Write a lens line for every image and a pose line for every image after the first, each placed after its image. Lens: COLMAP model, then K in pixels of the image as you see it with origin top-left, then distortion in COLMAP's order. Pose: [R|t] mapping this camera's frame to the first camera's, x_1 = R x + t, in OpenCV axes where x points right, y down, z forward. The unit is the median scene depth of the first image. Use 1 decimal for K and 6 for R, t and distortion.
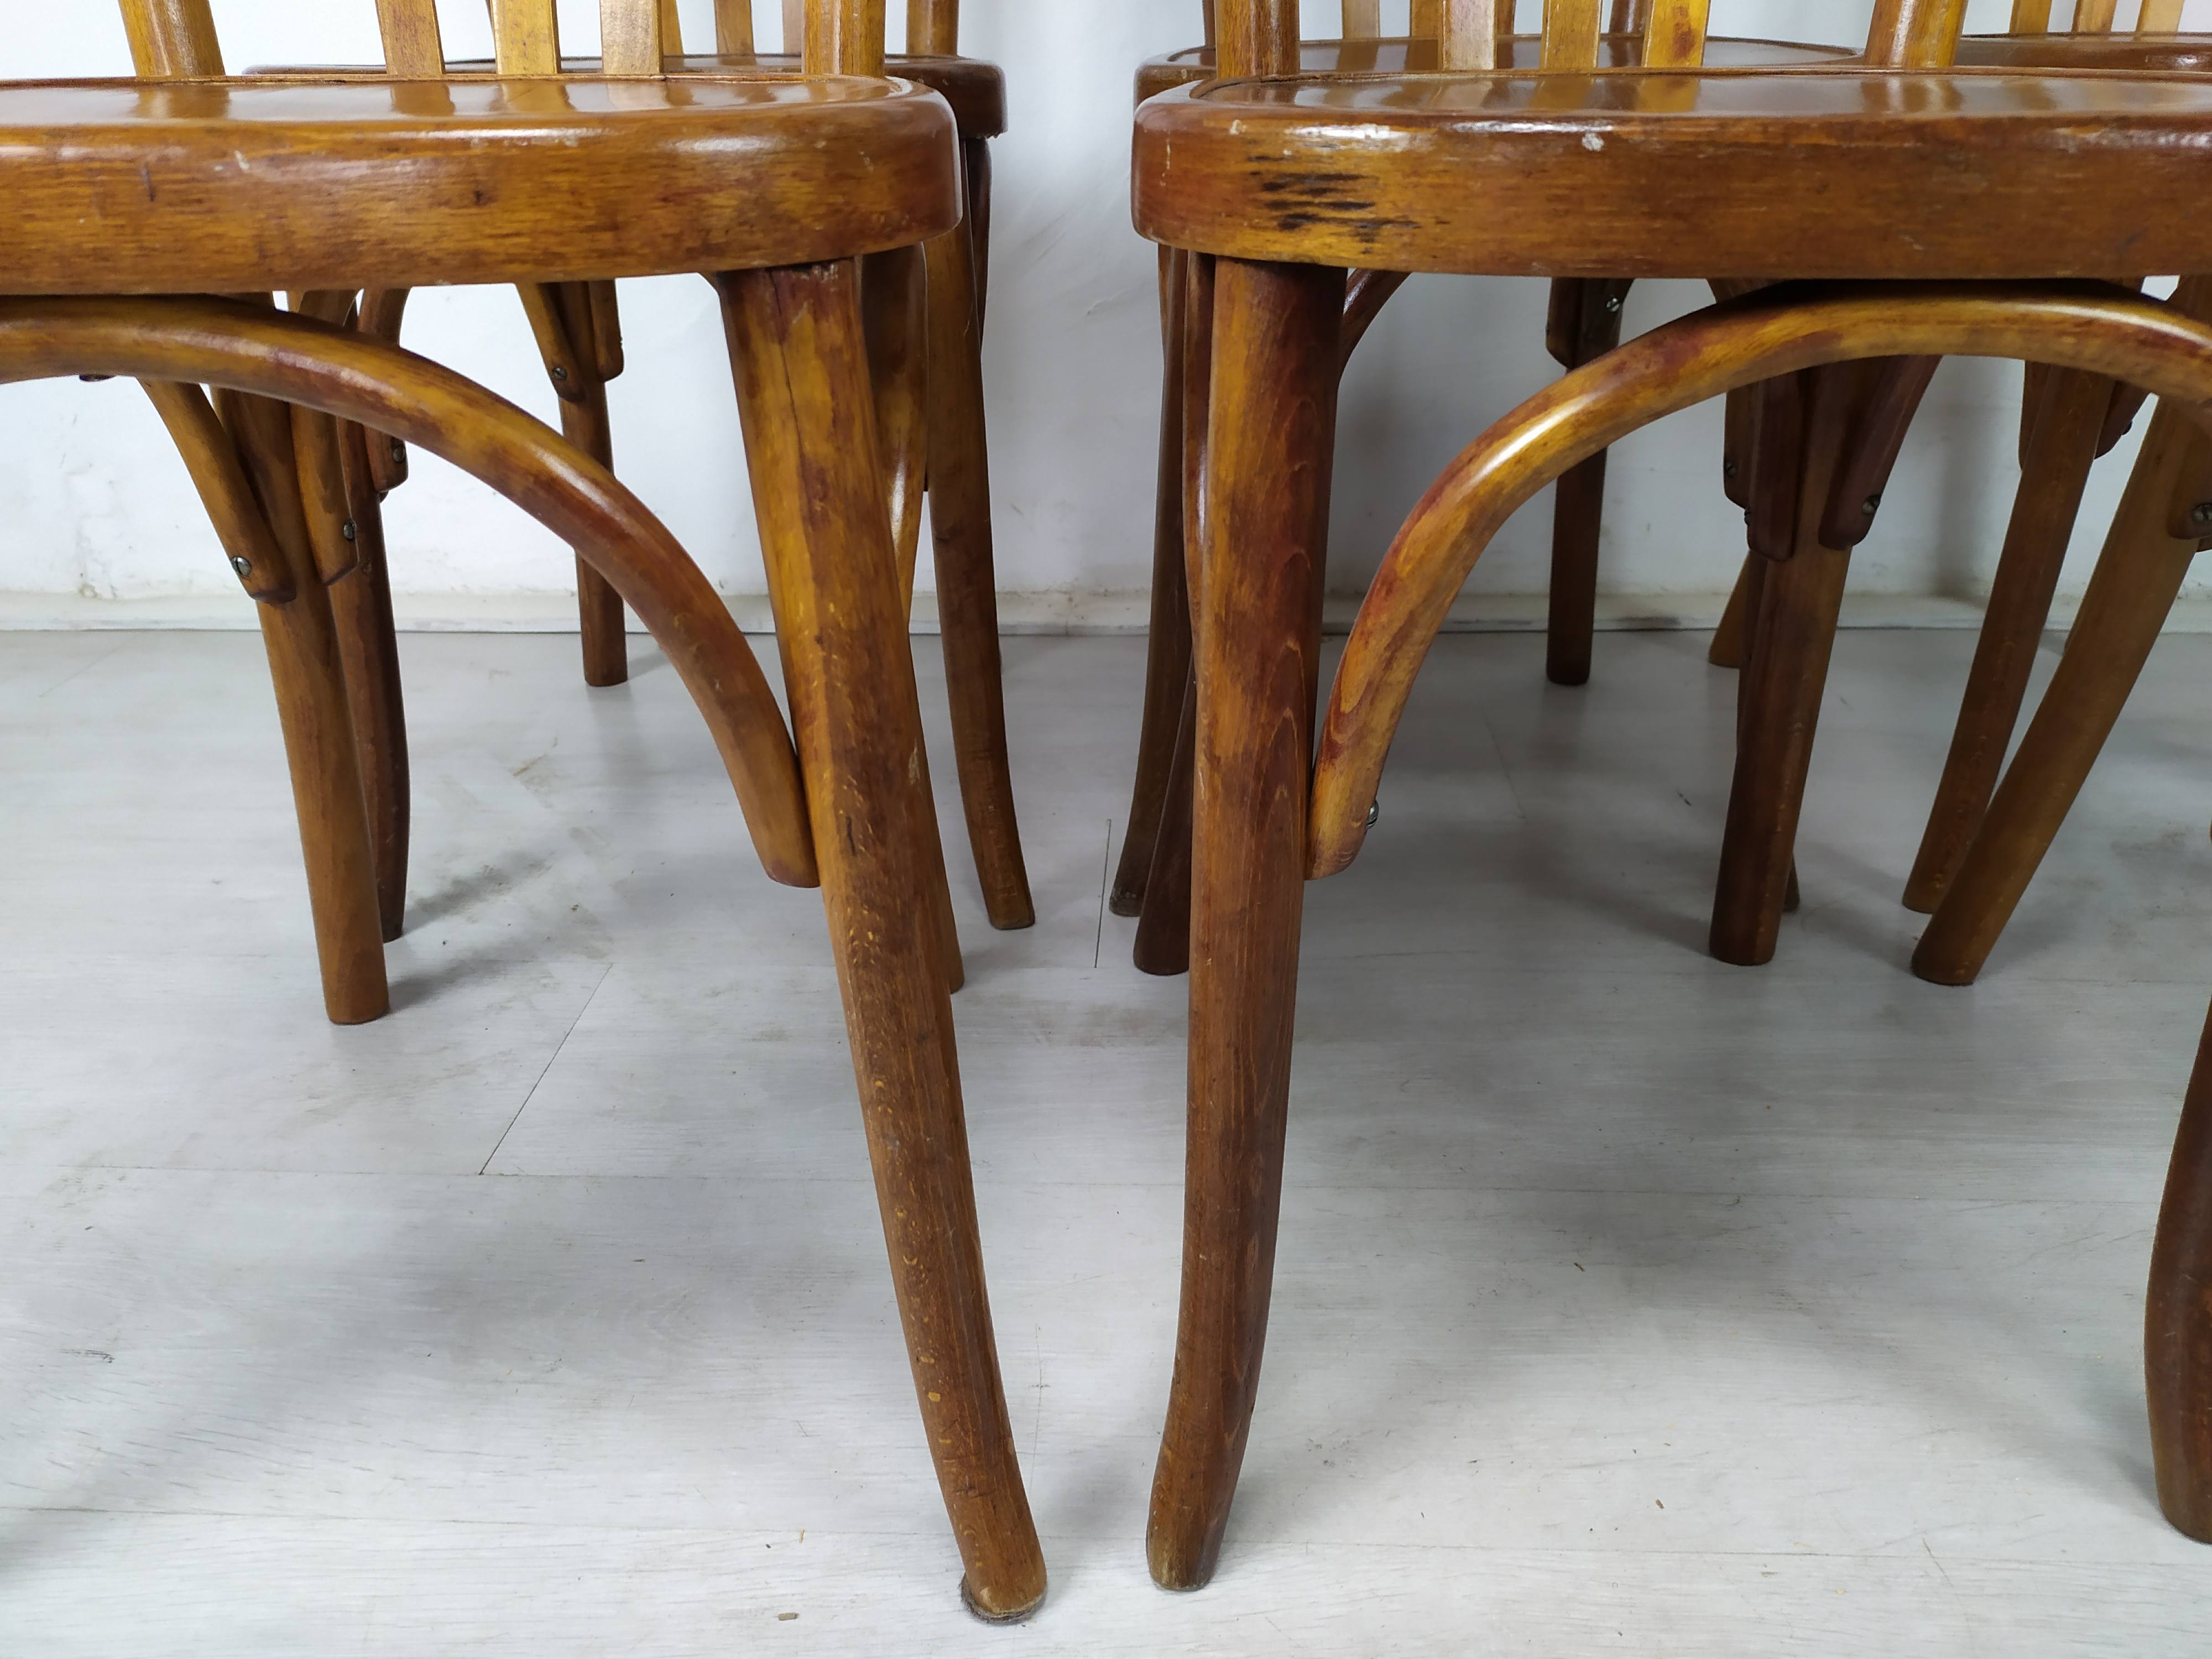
lens RADIAL K [[1658.3, 0, 1121.0], [0, 1658.3, 857.3], [0, 0, 1]] dist [0.052909, -0.063439]
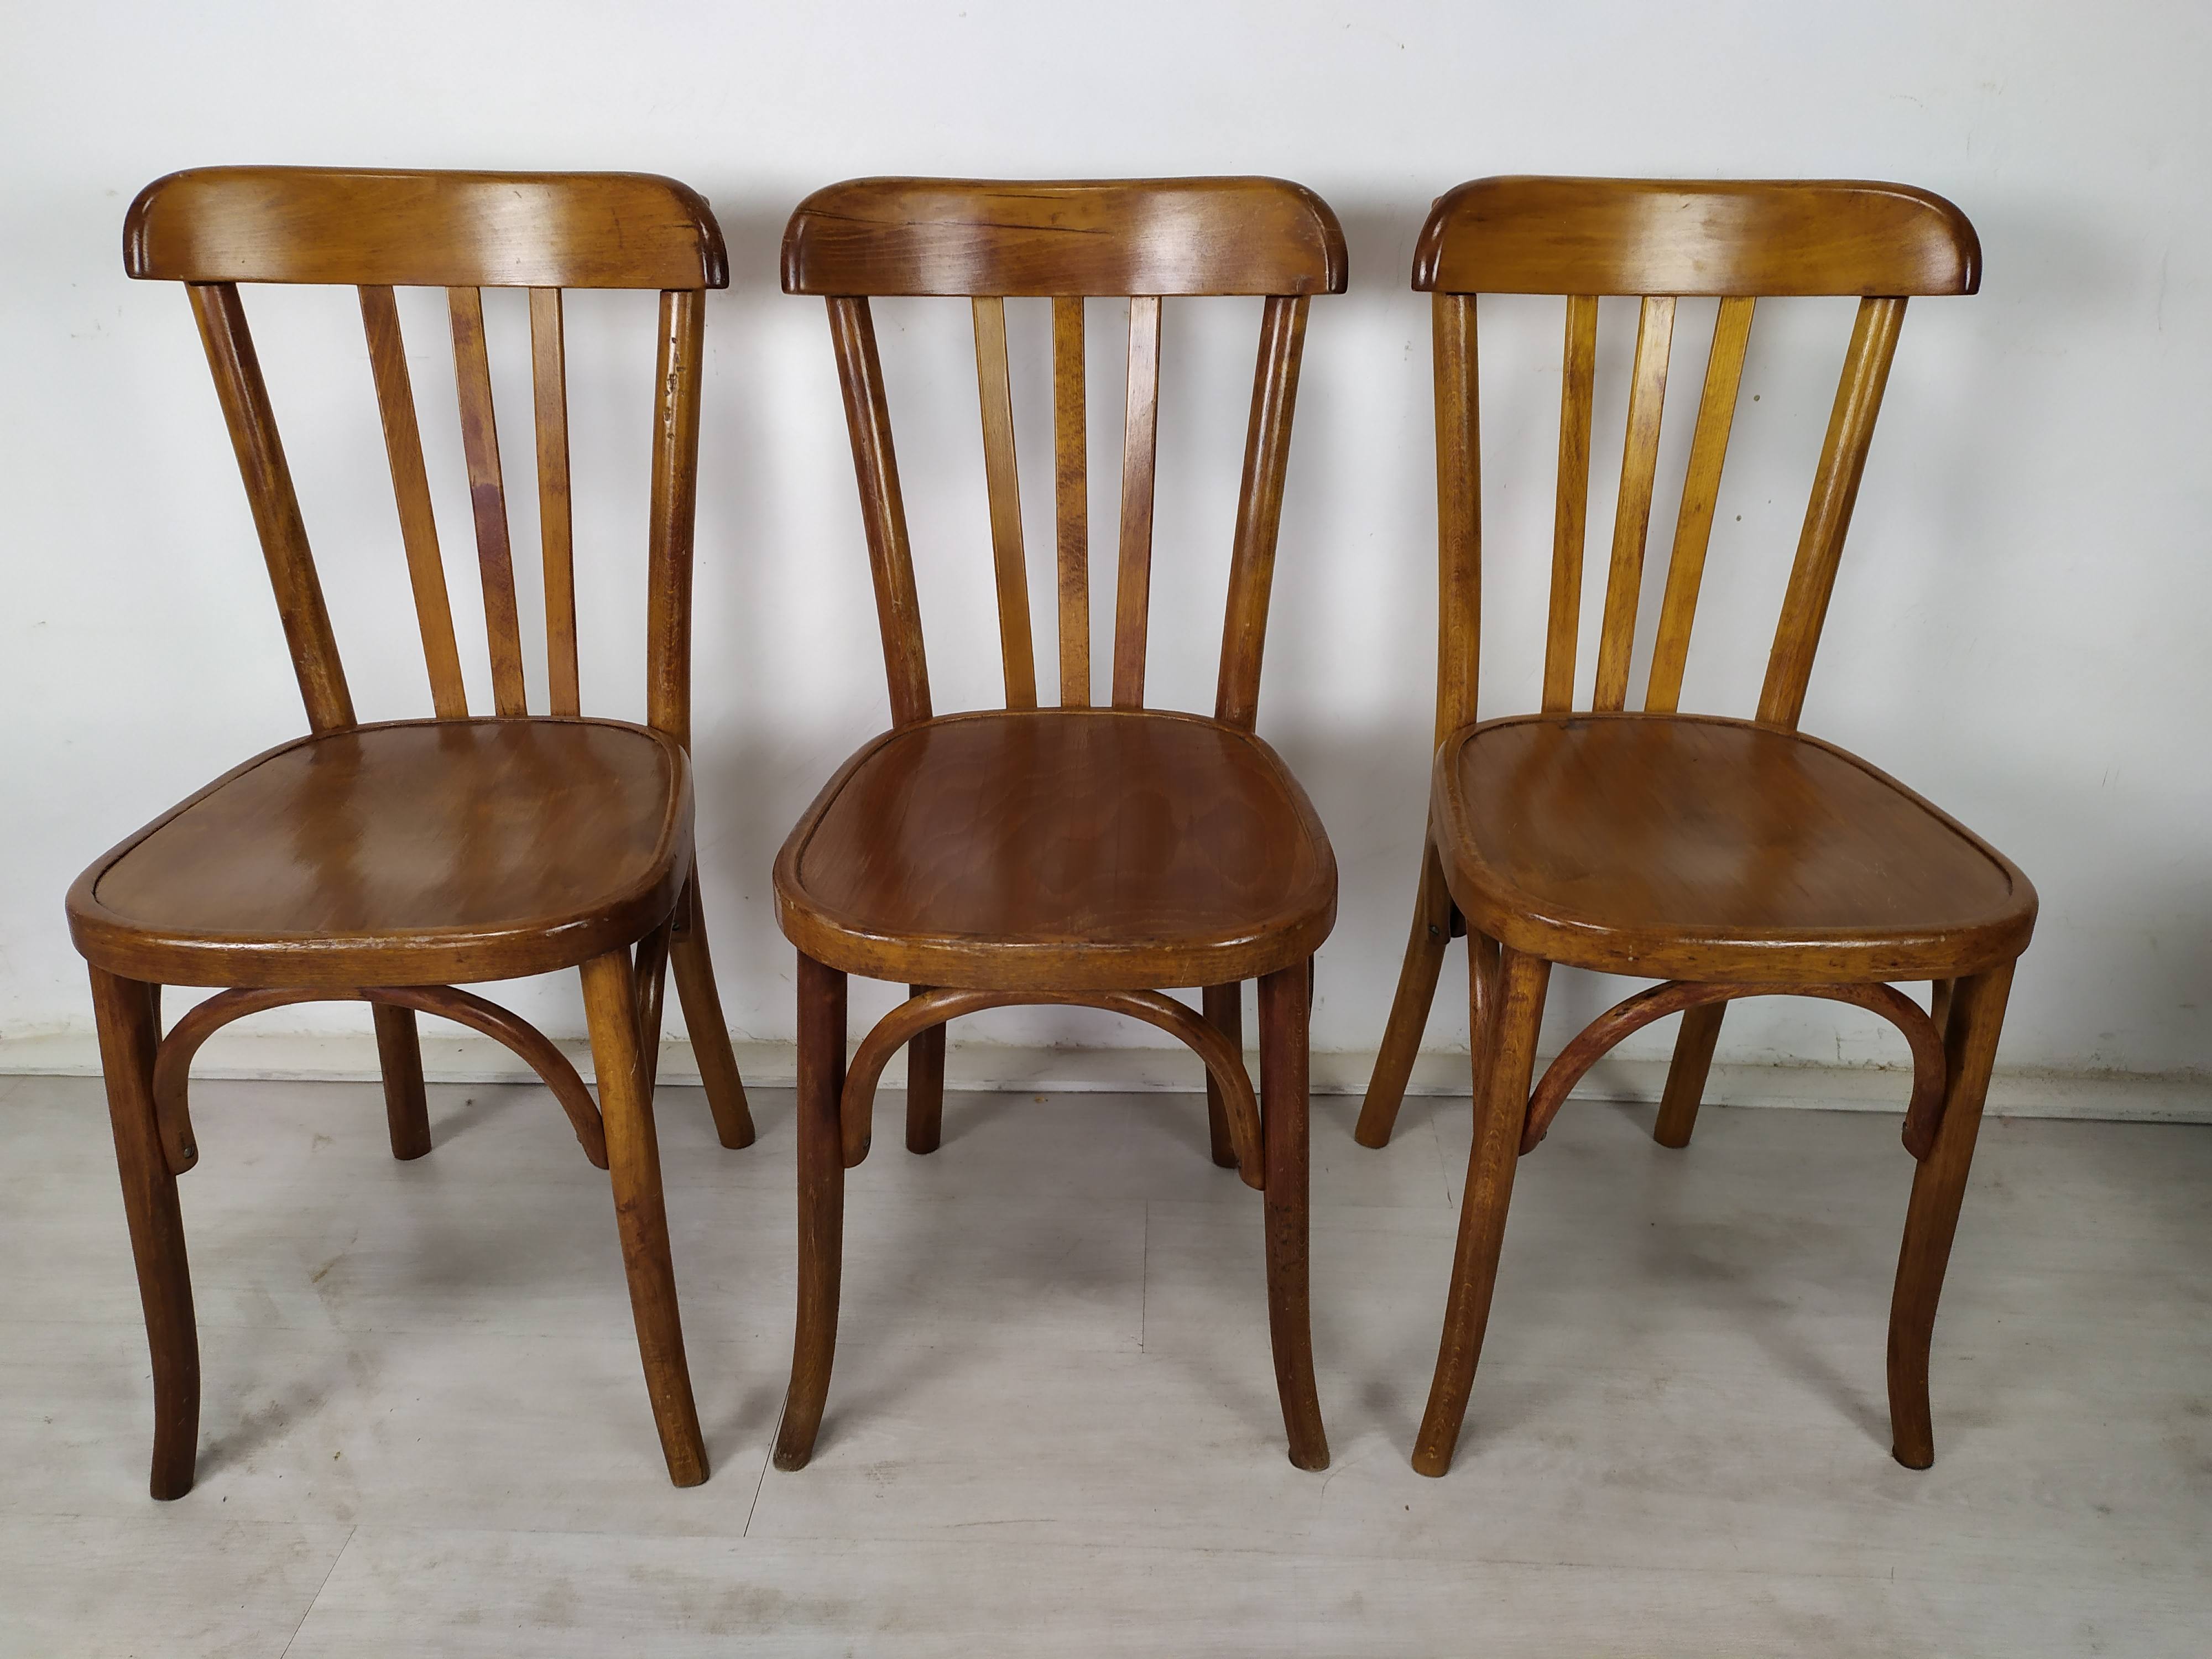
lens RADIAL K [[1688.5, 0, 1127.7], [0, 1688.5, 815.8], [0, 0, 1]] dist [0.048800, -0.062899]
pose [[0.999761, 0.015722, 0.015174, 0.348949], [-0.015037, 0.998909, -0.044218, -0.599172], [-0.015853, 0.043979, 0.998907, -0.426192]]
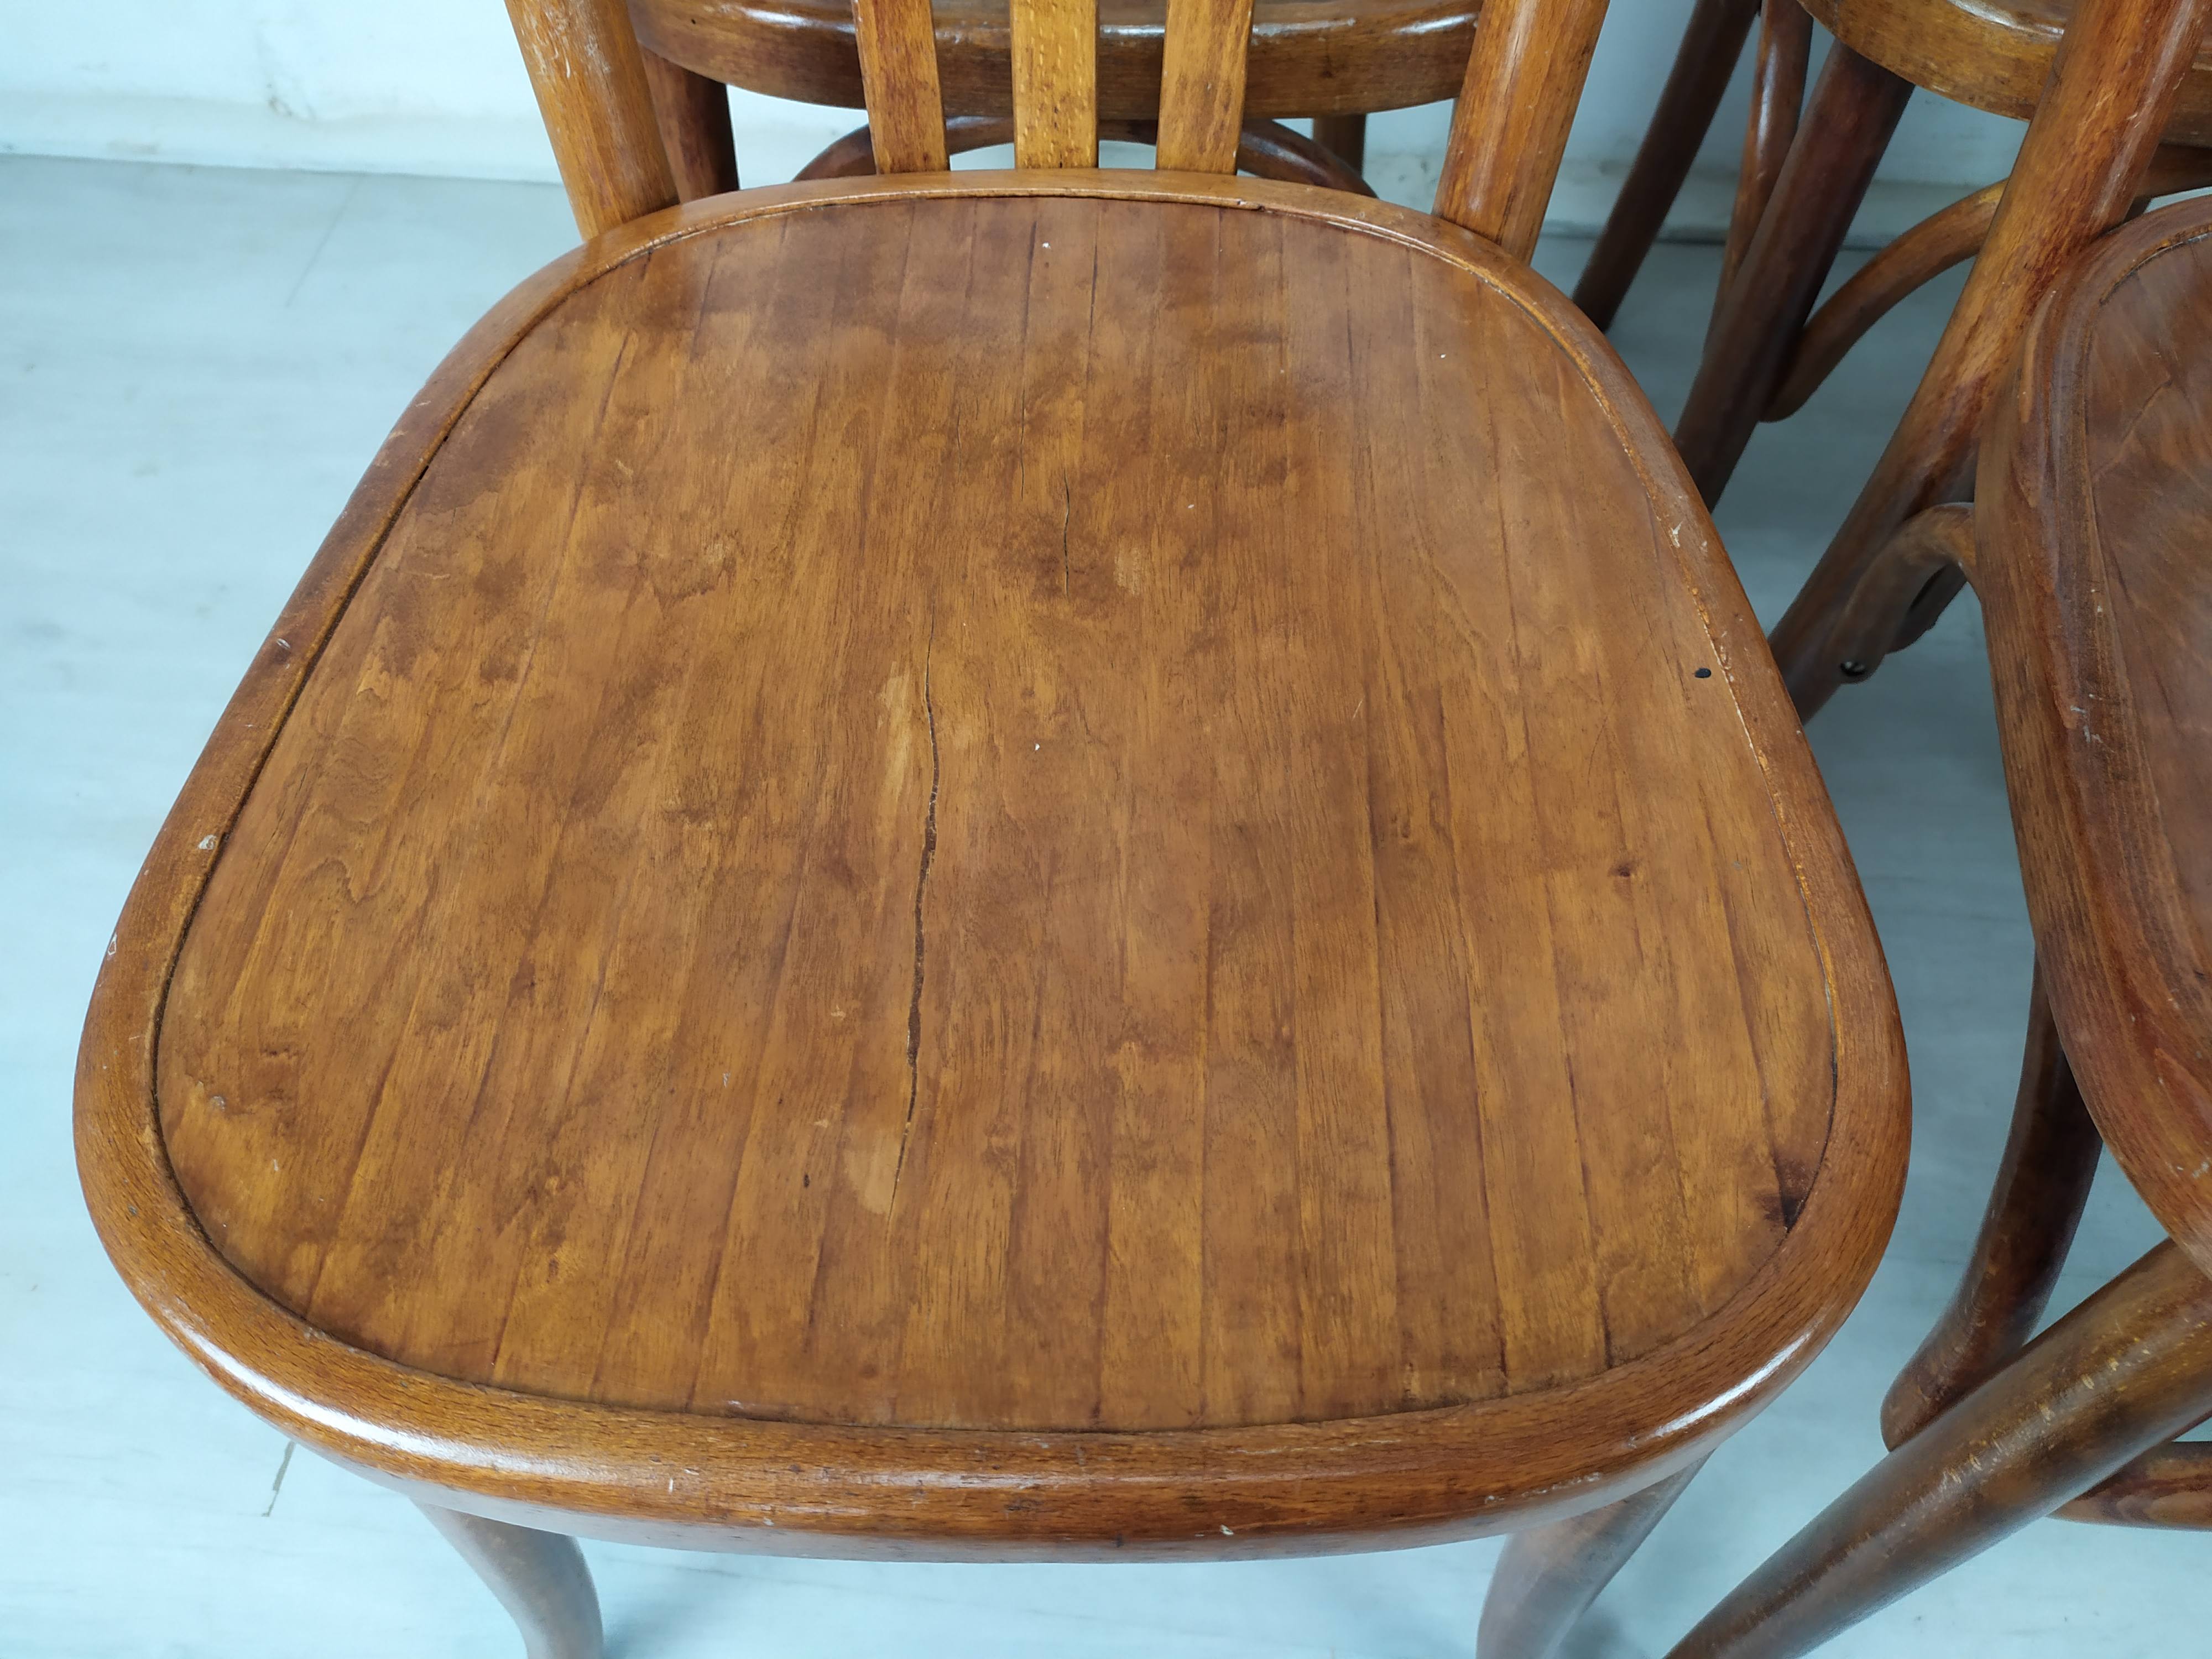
lens RADIAL K [[1645.9, 0, 1114.3], [0, 1645.9, 840.8], [0, 0, 1]] dist [0.041094, -0.053258]
pose [[0.997480, 0.059538, -0.038574, -0.300375], [-0.032707, 0.868463, 0.494674, -0.600167], [0.062952, -0.492166, 0.868222, 0.229128]]
